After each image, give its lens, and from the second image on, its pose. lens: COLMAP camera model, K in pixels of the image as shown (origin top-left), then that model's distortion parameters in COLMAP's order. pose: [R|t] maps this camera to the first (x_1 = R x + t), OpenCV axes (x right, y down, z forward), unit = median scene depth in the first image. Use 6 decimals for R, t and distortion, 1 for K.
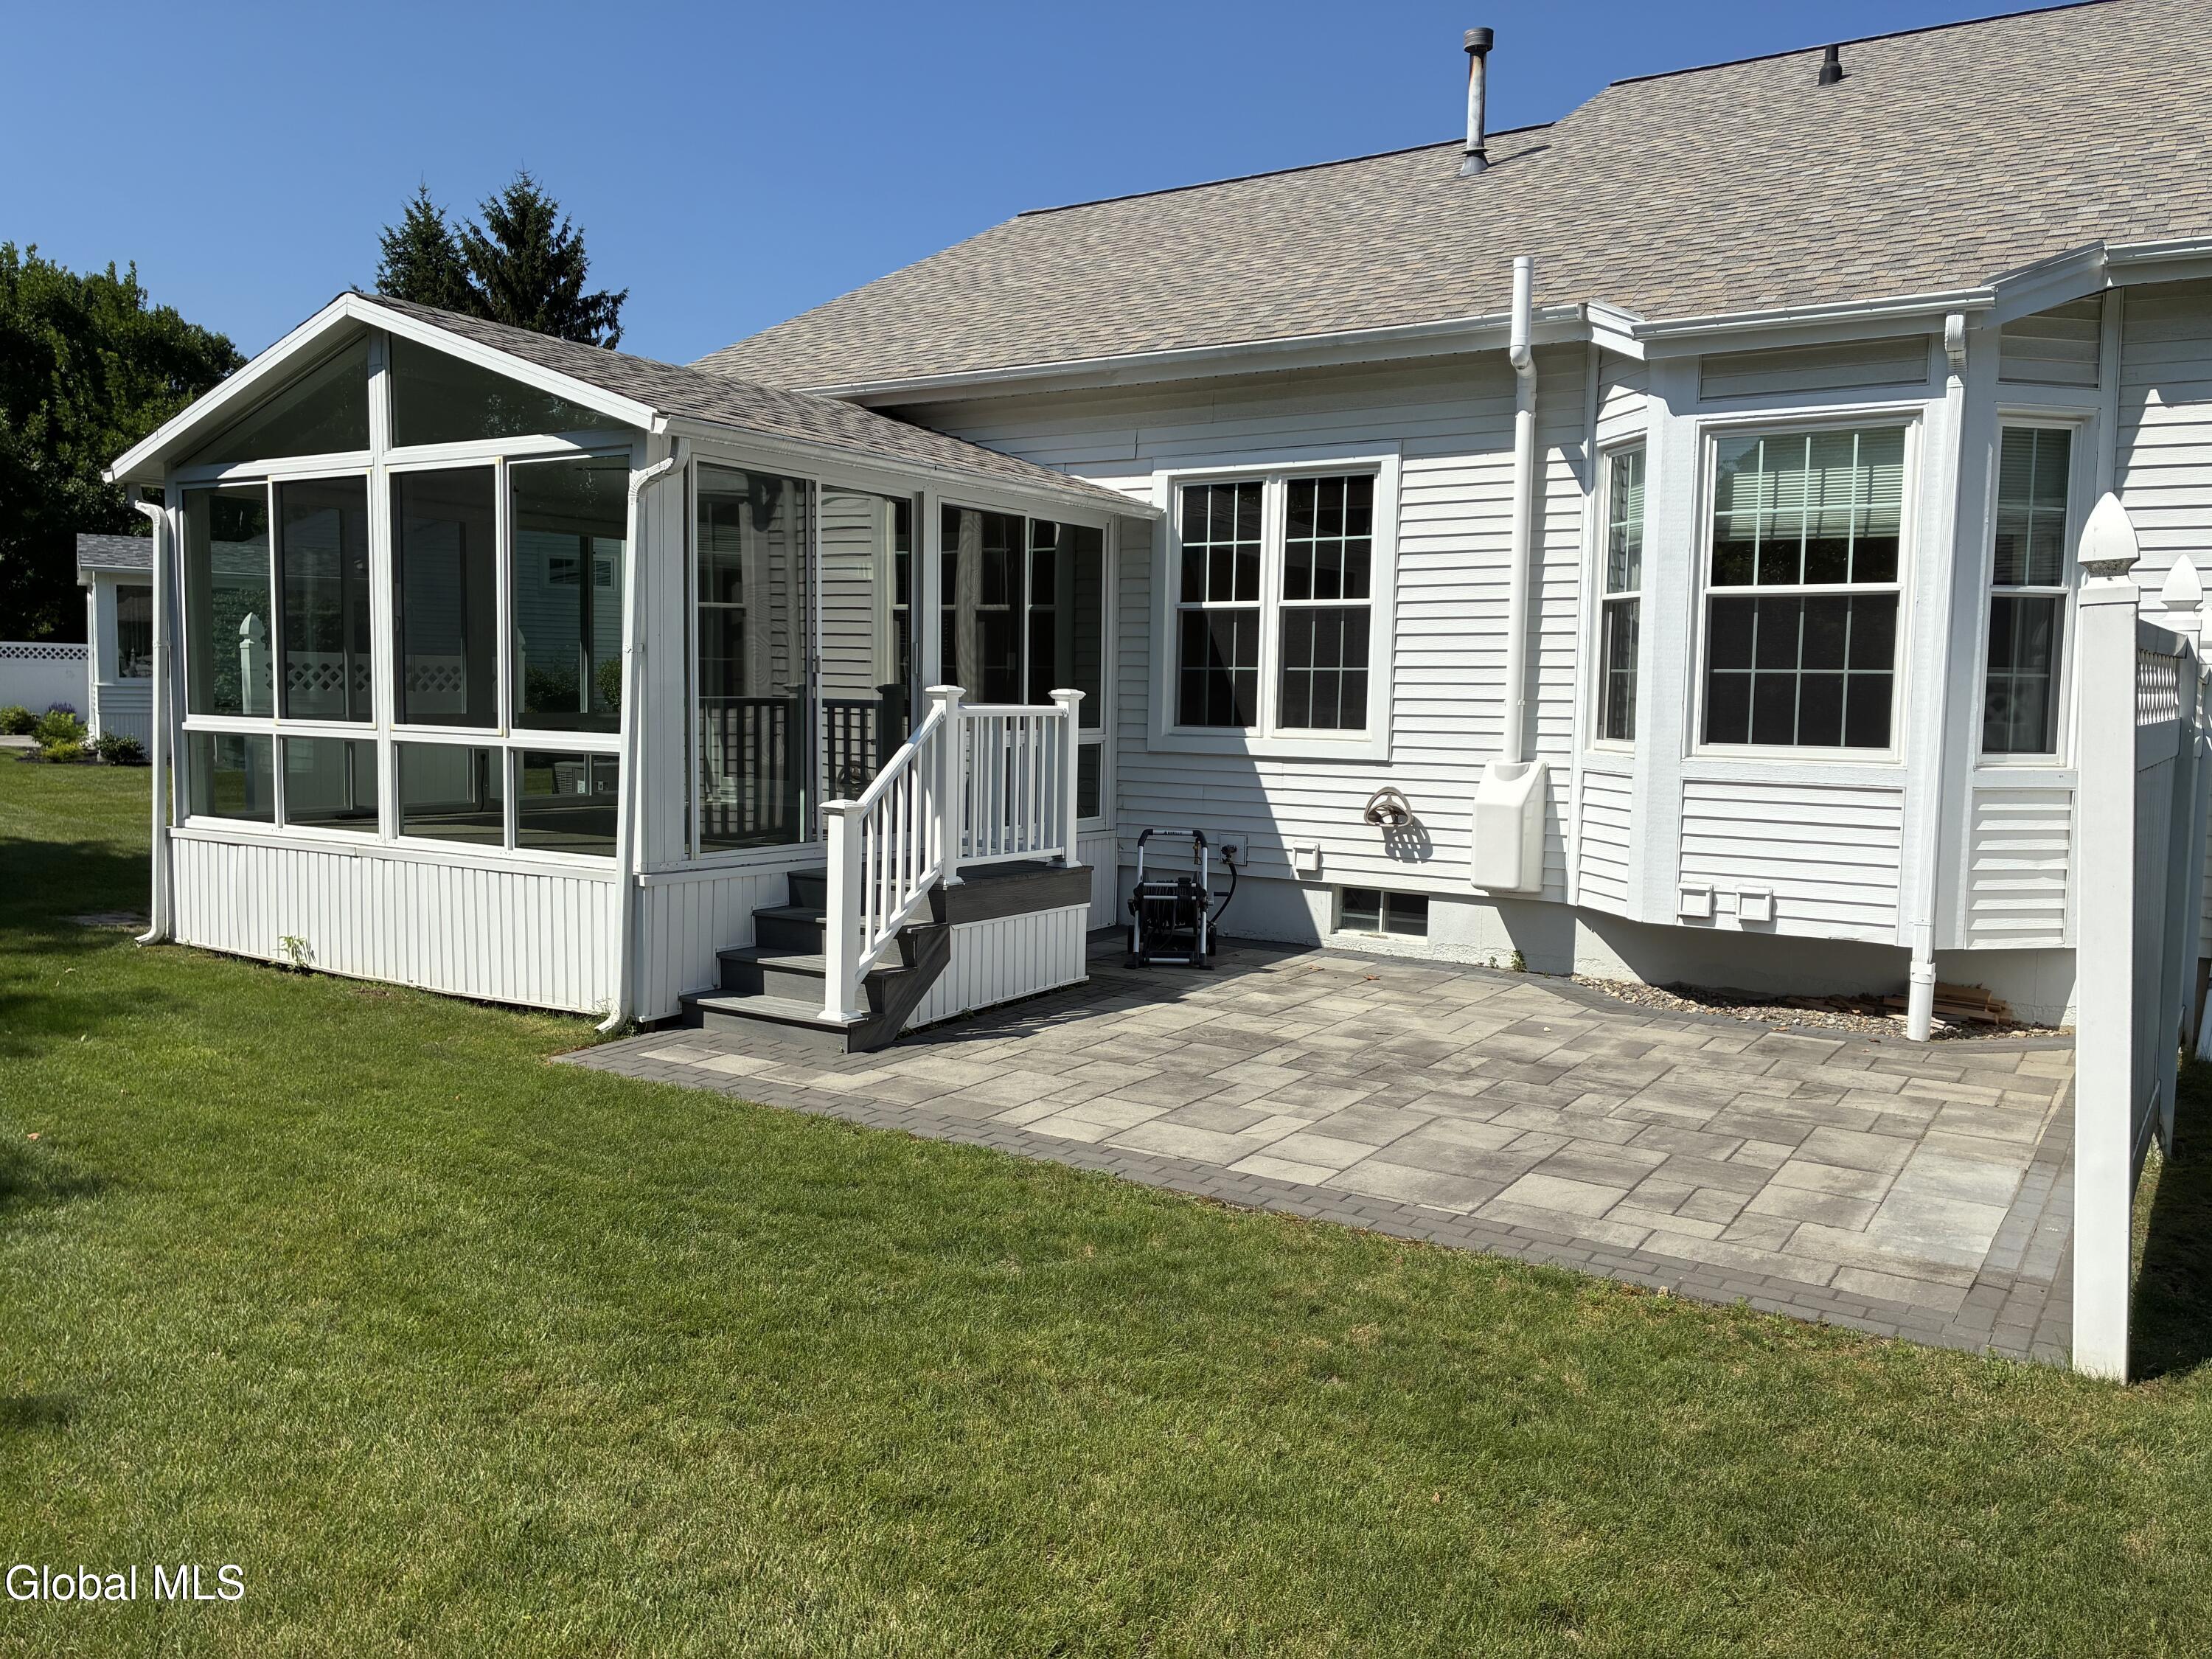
lens RADIAL K [[1672.5, 0, 1087.6], [0, 1672.5, 838.6], [0, 0, 1]] dist [0.044992, -0.057582]
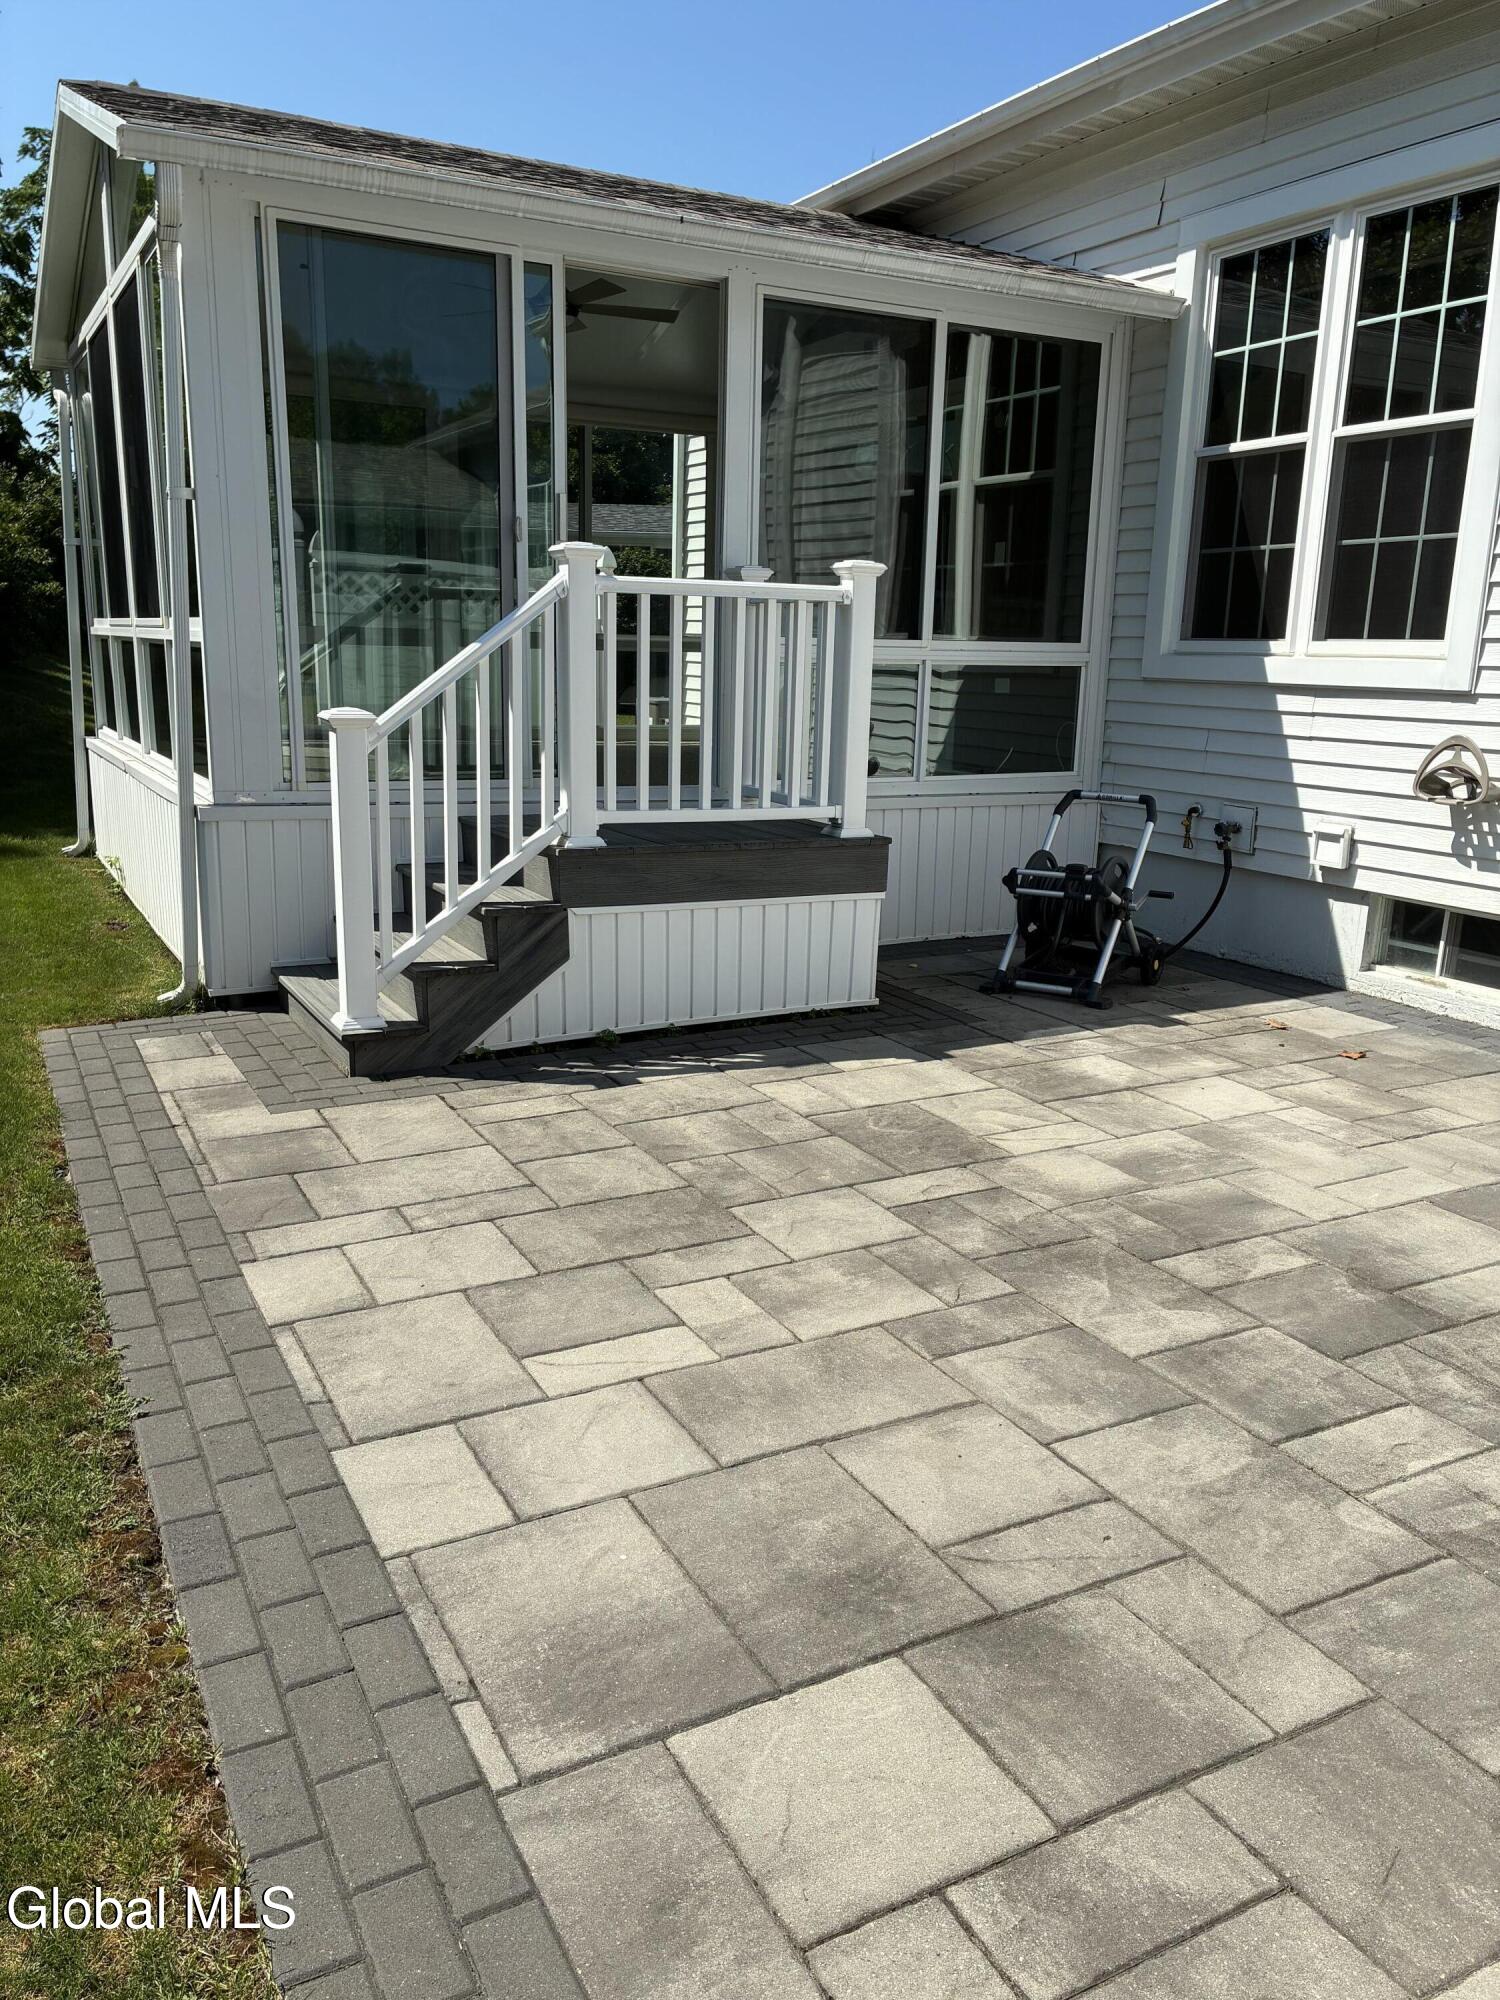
lens RADIAL K [[1512.2, 0, 761.3], [0, 1512.2, 1003.1], [0, 0, 1]] dist [0.044992, -0.057582]
pose [[0.878102, 0.114671, -0.464529, 0.222627], [-0.053569, 0.988314, 0.142708, -0.001171], [0.475465, -0.100428, 0.873984, 0.399617]]
